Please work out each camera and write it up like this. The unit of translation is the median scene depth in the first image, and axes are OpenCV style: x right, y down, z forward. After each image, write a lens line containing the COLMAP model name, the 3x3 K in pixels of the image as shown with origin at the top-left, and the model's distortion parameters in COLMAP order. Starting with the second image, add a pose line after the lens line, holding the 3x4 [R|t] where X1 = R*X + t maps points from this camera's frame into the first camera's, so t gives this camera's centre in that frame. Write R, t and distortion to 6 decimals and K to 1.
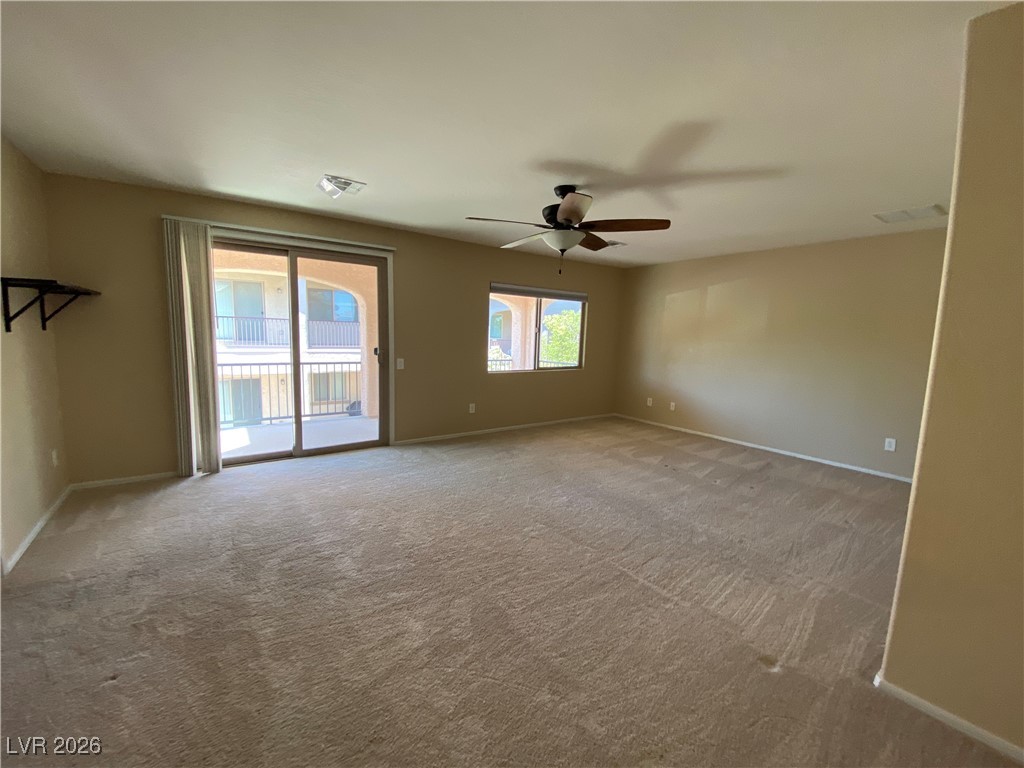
lens RADIAL K [[415.8, 0, 514.1], [0, 415.8, 382.3], [0, 0, 1]] dist [0.004332, -0.013243]
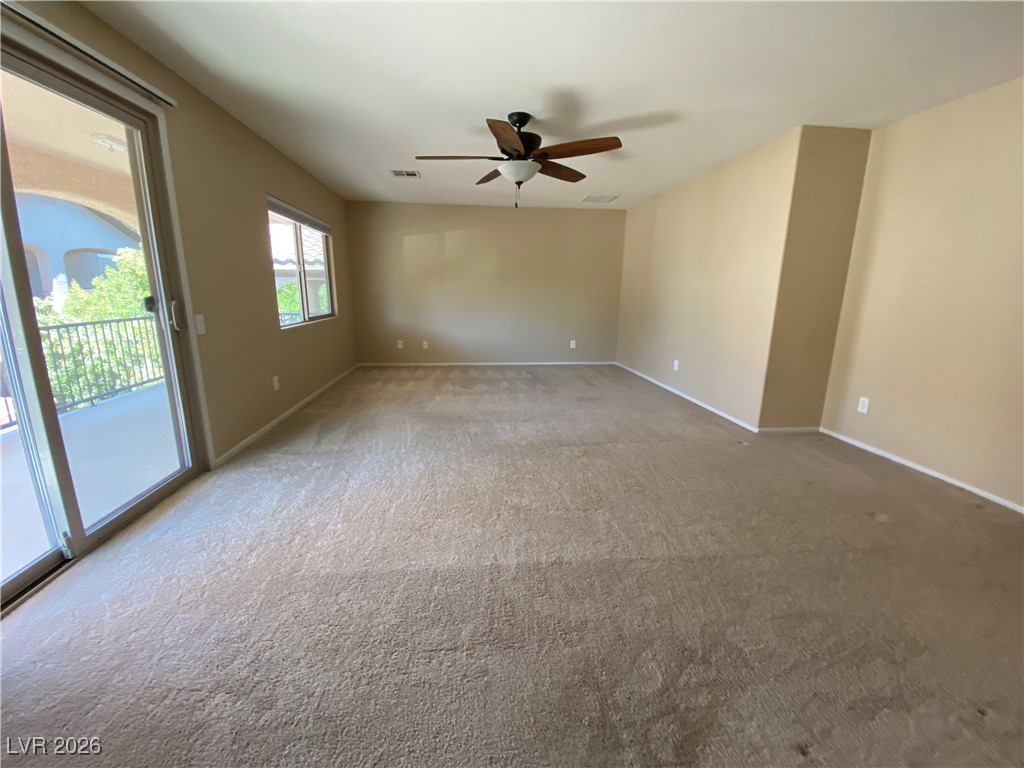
lens RADIAL K [[415.8, 0, 519.0], [0, 415.8, 379.9], [0, 0, 1]] dist [0.004332, -0.013243]
pose [[0.482724, -0.207982, 0.850718, -0.575012], [0.106759, 0.978122, 0.178551, -0.025751], [-0.869241, 0.004631, 0.494366, 0.363140]]
